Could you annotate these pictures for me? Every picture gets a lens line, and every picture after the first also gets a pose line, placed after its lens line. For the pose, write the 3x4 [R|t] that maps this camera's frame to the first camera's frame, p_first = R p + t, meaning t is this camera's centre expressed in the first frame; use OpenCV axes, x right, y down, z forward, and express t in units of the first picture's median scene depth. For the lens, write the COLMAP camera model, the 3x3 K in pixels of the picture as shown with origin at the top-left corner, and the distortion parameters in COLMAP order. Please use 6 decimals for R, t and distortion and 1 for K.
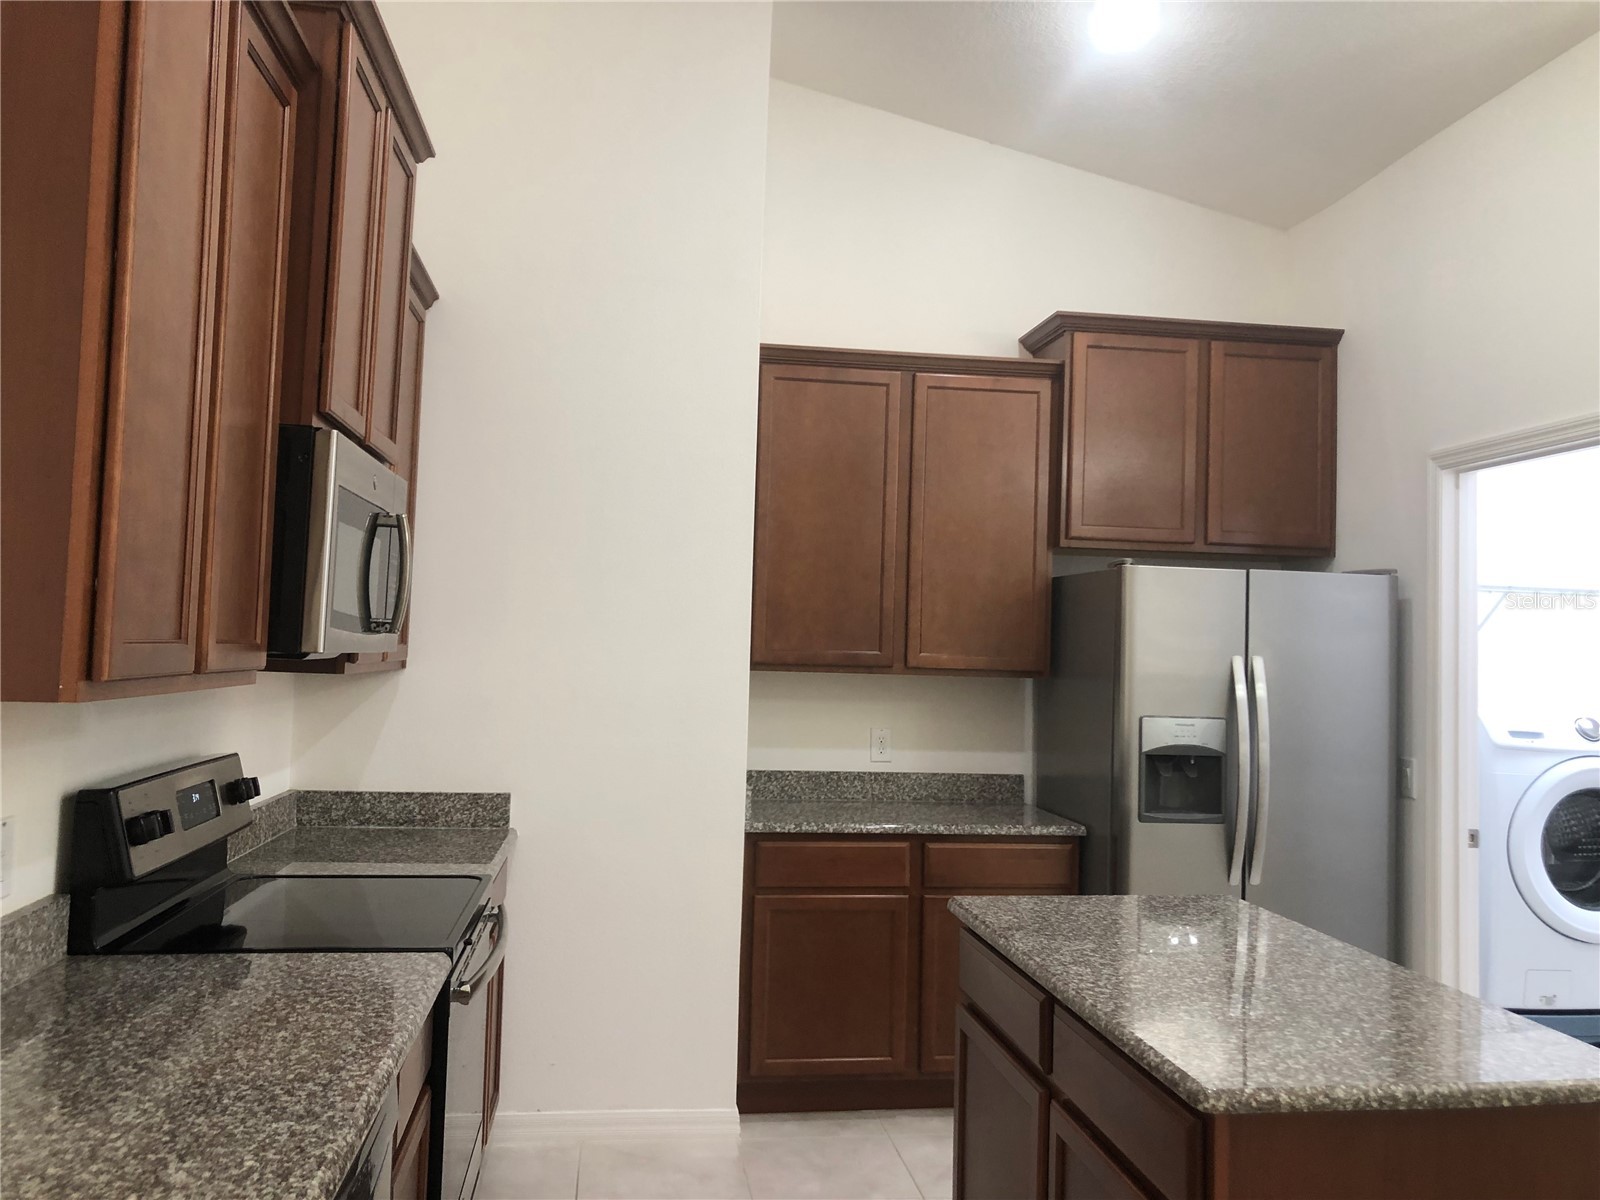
lens RADIAL K [[1303.2, 0, 805.8], [0, 1303.2, 600.6], [0, 0, 1]] dist [0.023124, -0.002090]
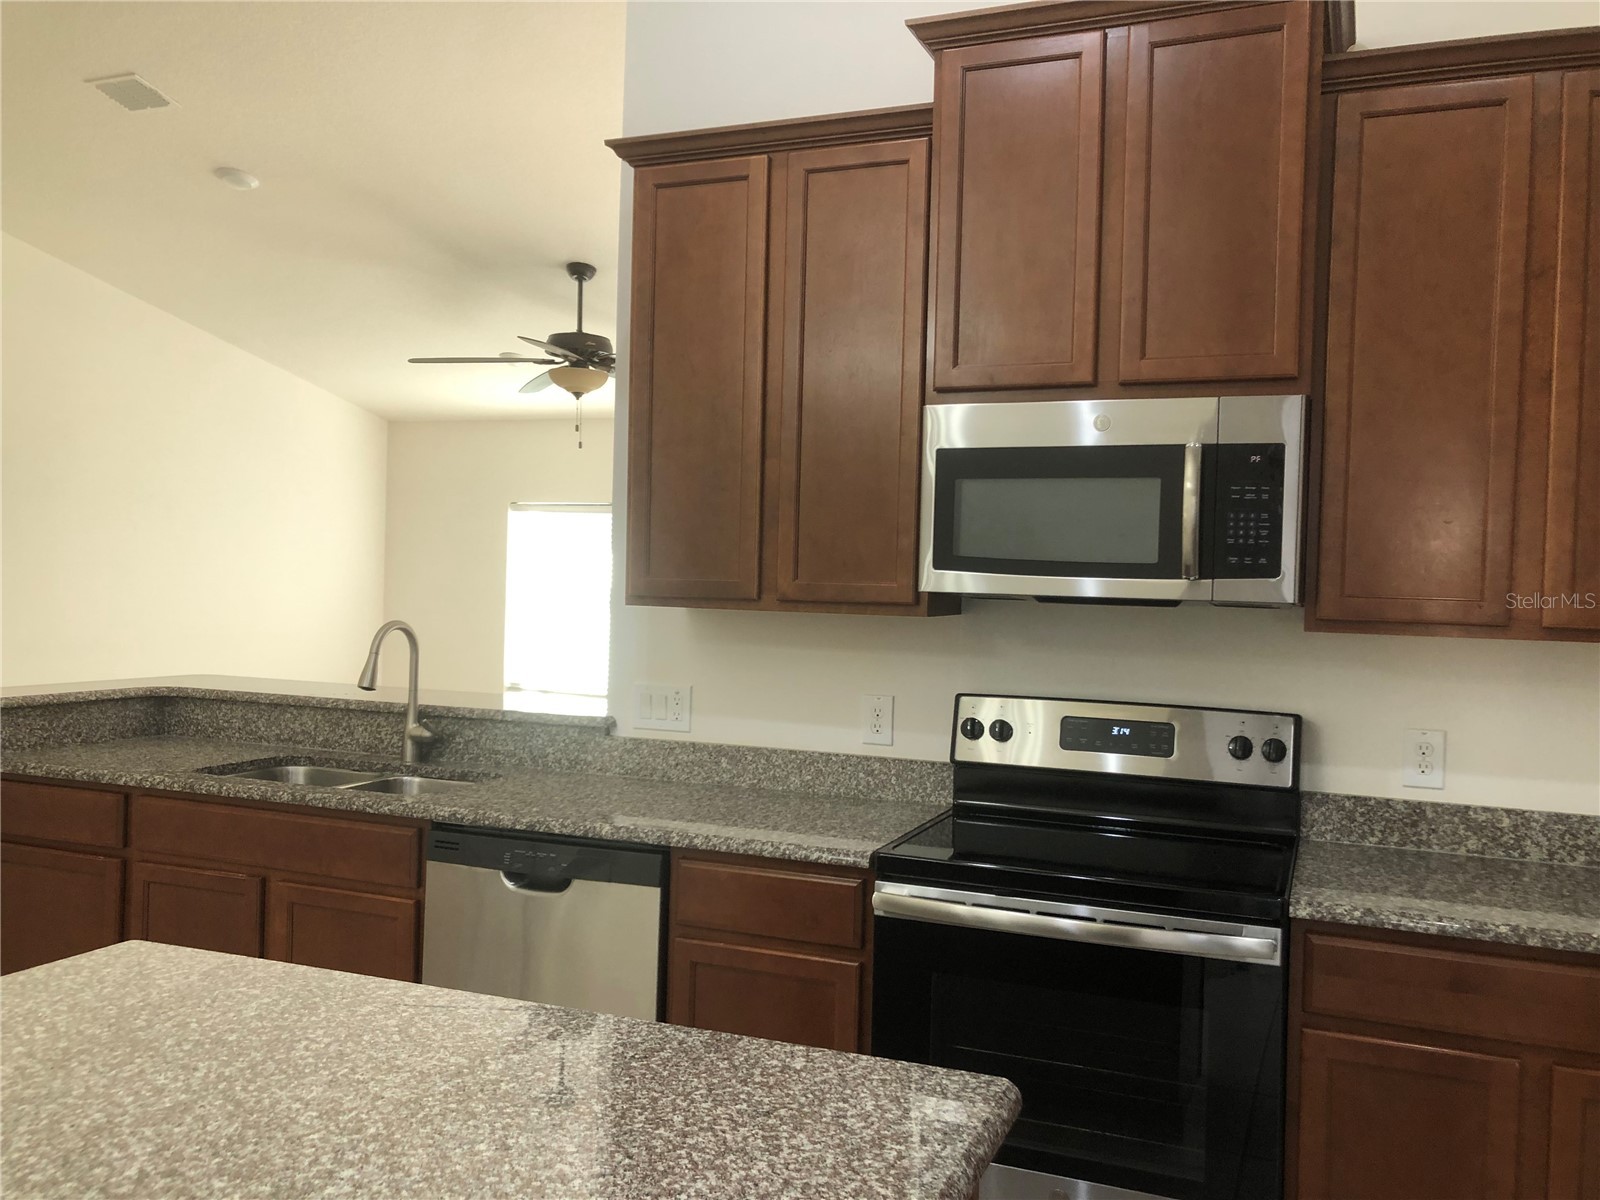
lens RADIAL K [[1303.2, 0, 800.4], [0, 1303.2, 601.1], [0, 0, 1]] dist [0.023124, -0.002090]
pose [[-0.495527, -0.041128, -0.867618, 0.790899], [-0.013553, 0.999123, -0.039622, 0.093821], [0.868487, -0.007875, -0.495650, 1.608710]]
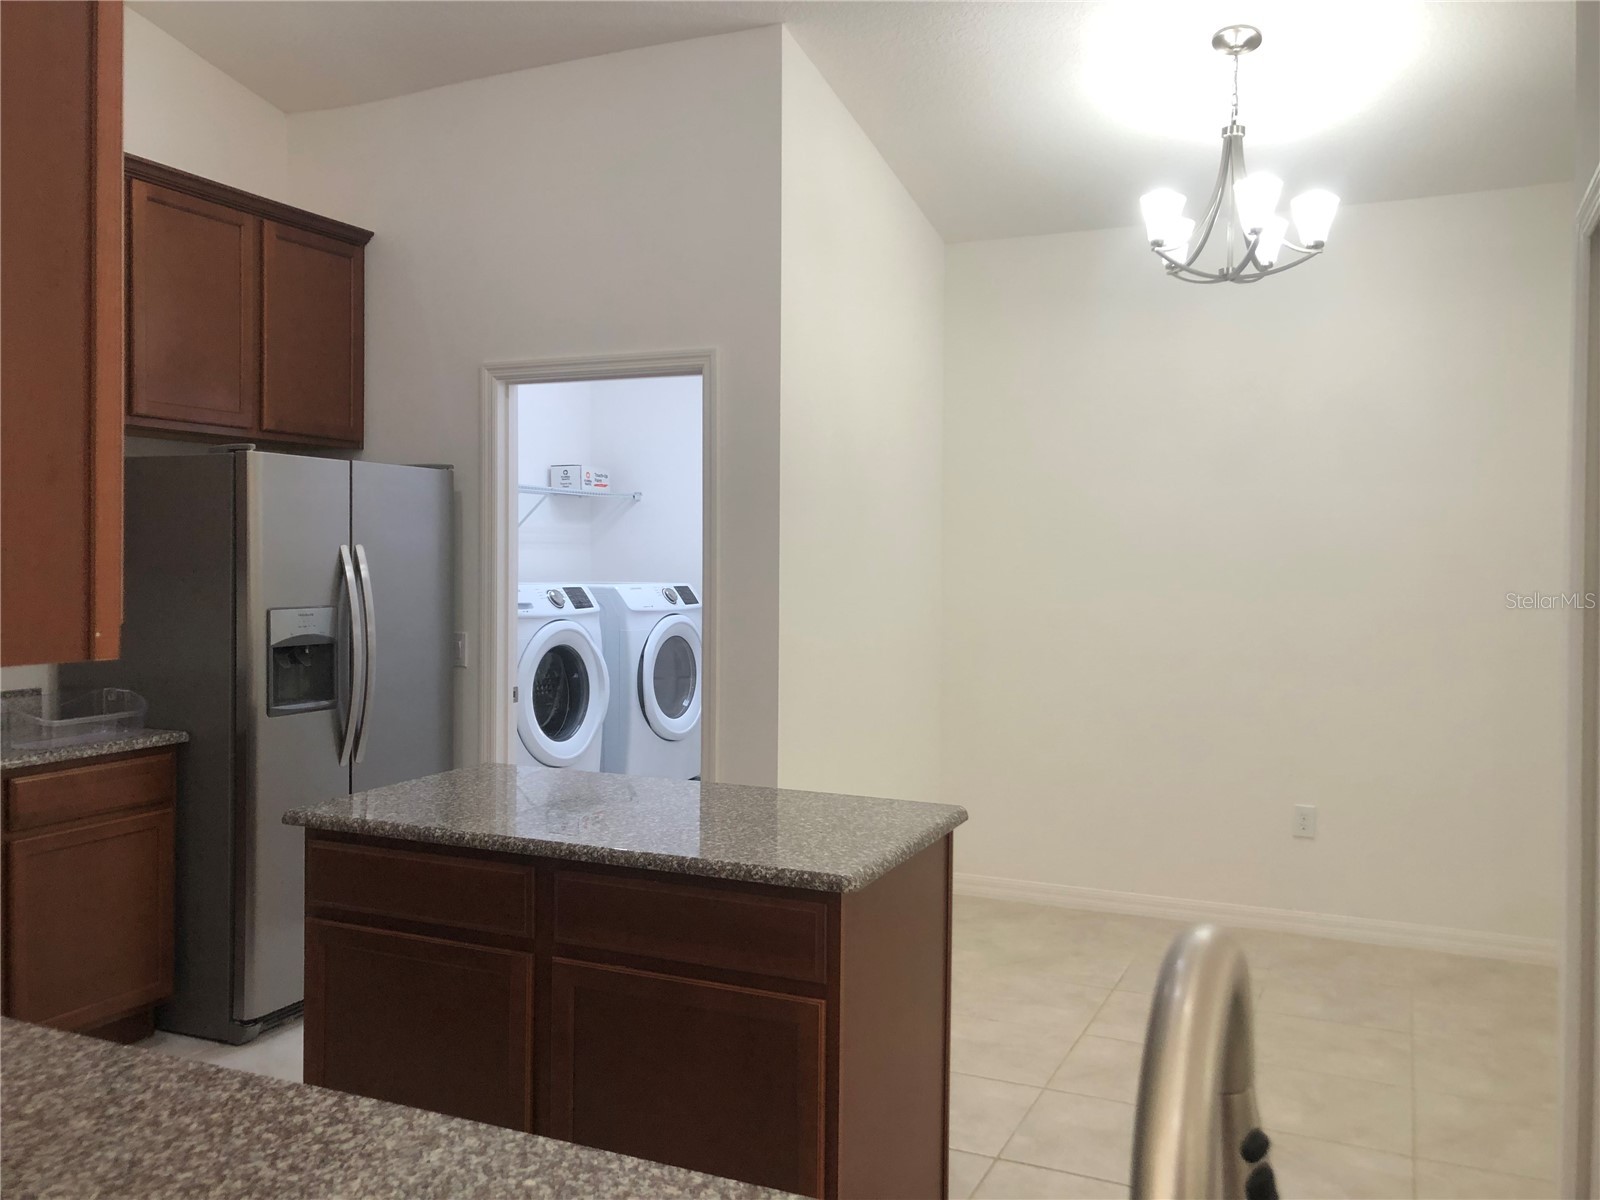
lens RADIAL K [[1303.2, 0, 807.2], [0, 1303.2, 595.0], [0, 0, 1]] dist [0.023124, -0.002090]
pose [[0.538179, -0.050201, 0.841334, -0.340392], [-0.024190, 0.996893, 0.074957, -0.004226], [-0.842483, -0.060692, 0.535293, 0.143185]]
